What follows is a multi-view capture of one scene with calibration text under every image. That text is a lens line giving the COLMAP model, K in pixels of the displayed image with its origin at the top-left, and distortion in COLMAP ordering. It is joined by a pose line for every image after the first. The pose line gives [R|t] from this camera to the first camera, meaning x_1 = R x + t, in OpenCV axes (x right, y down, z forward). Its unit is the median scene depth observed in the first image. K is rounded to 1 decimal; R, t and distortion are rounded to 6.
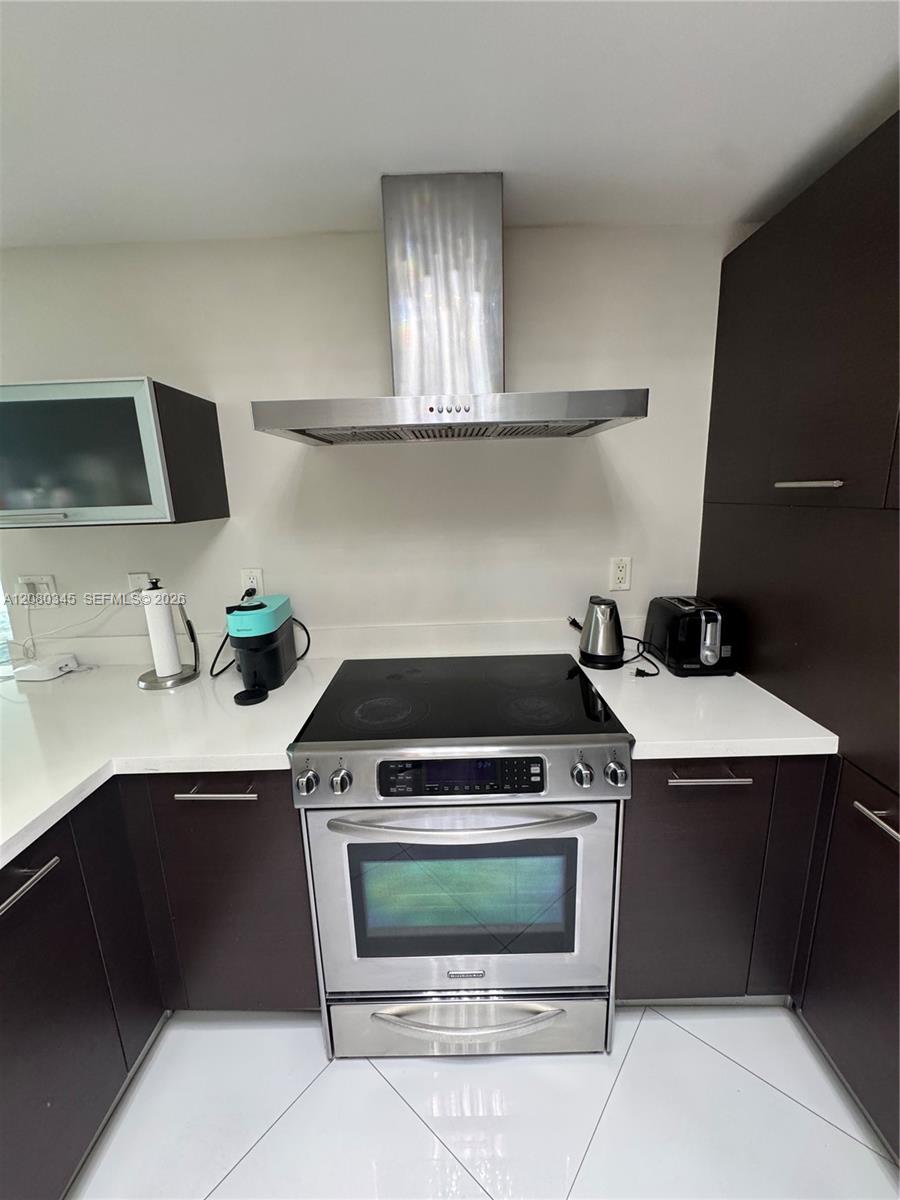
lens RADIAL K [[476.6, 0, 450.0], [0, 476.6, 600.0], [0, 0, 1]] dist [-0.001420, 0.000305]
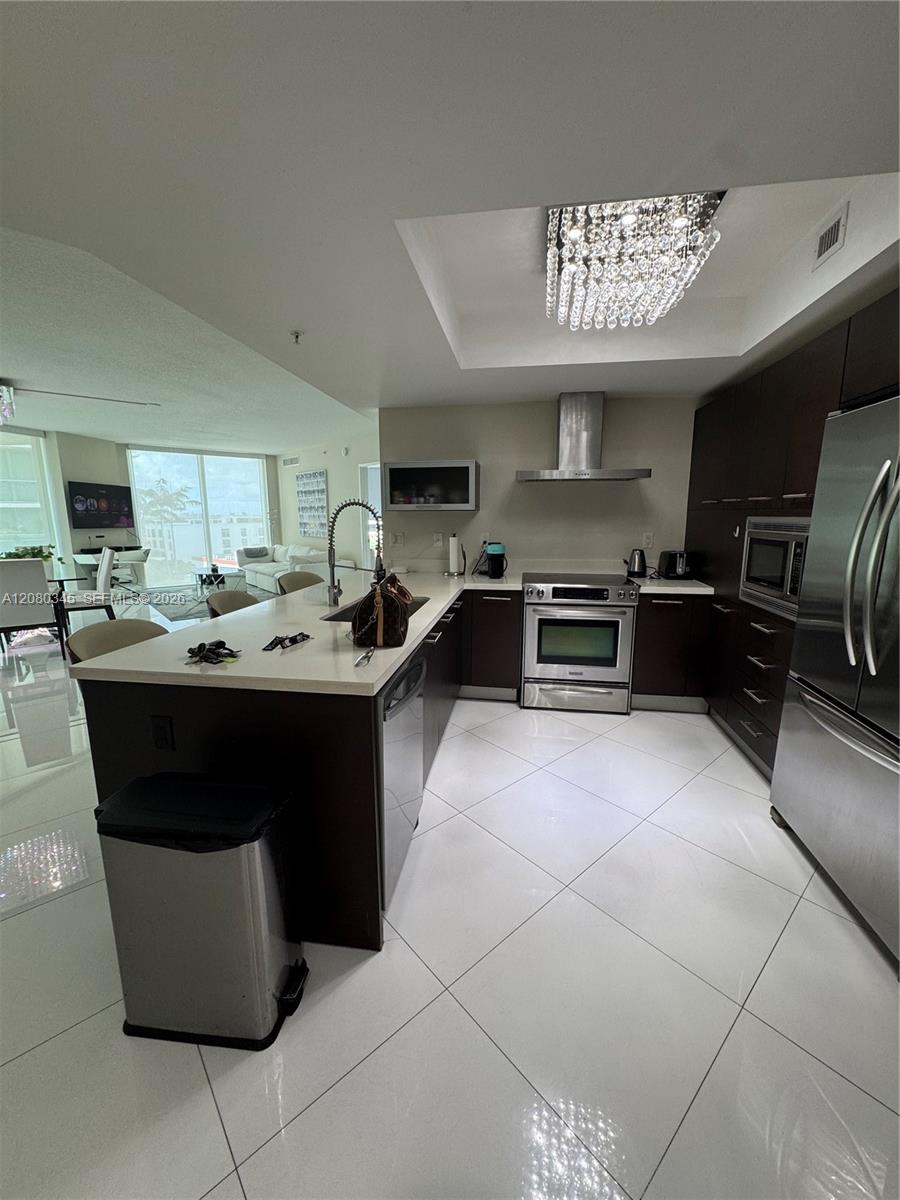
lens RADIAL K [[476.6, 0, 450.0], [0, 476.6, 600.0], [0, 0, 1]] dist [-0.001420, 0.000305]
pose [[0.987772, 0.056451, -0.145329, -0.292690], [-0.062015, 0.997494, -0.034045, 0.469159], [0.143043, 0.042641, 0.988797, -1.764958]]
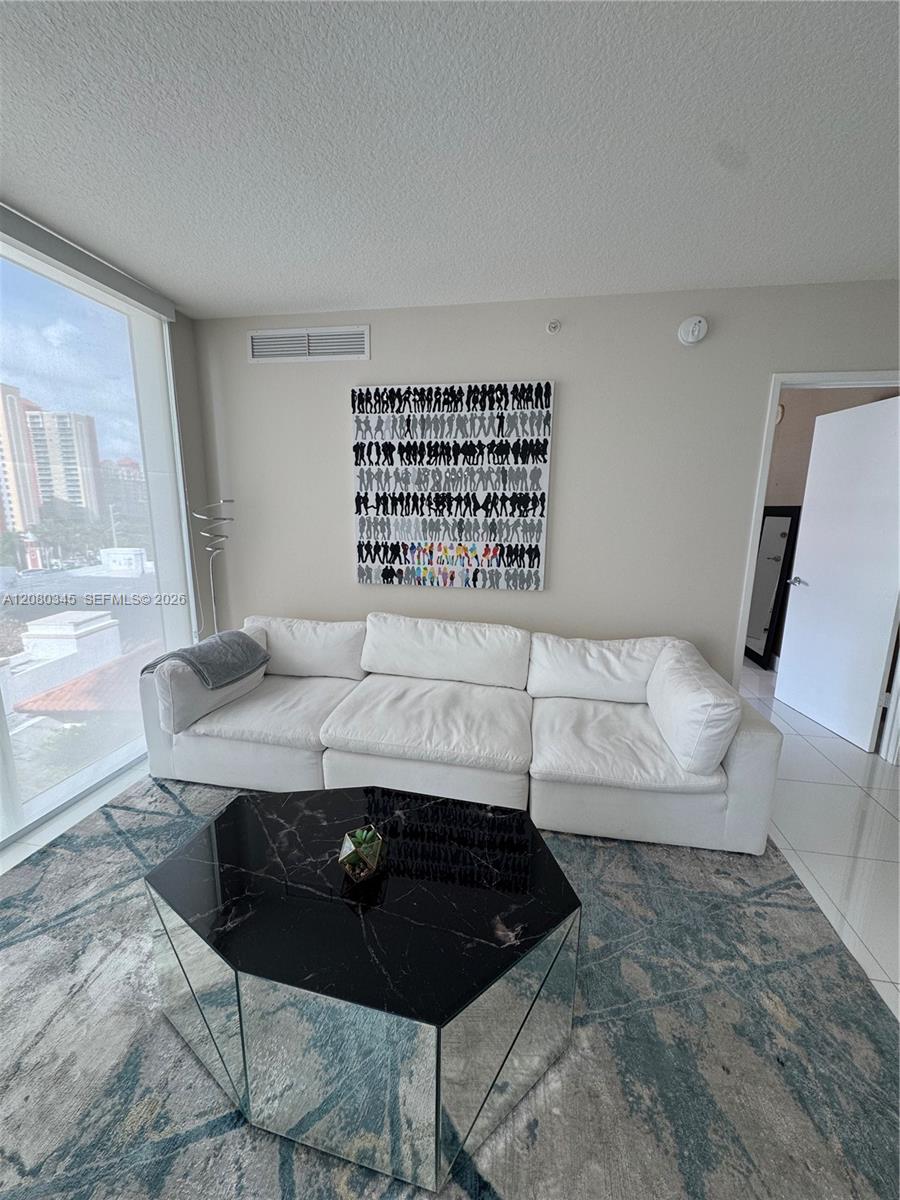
lens RADIAL K [[476.6, 0, 450.0], [0, 476.6, 600.0], [0, 0, 1]] dist [-0.001420, 0.000305]
pose [[0.865045, -0.057467, 0.498391, -4.590208], [0.071701, 0.997381, -0.009446, -0.508843], [-0.496543, 0.043907, 0.866901, 2.915429]]
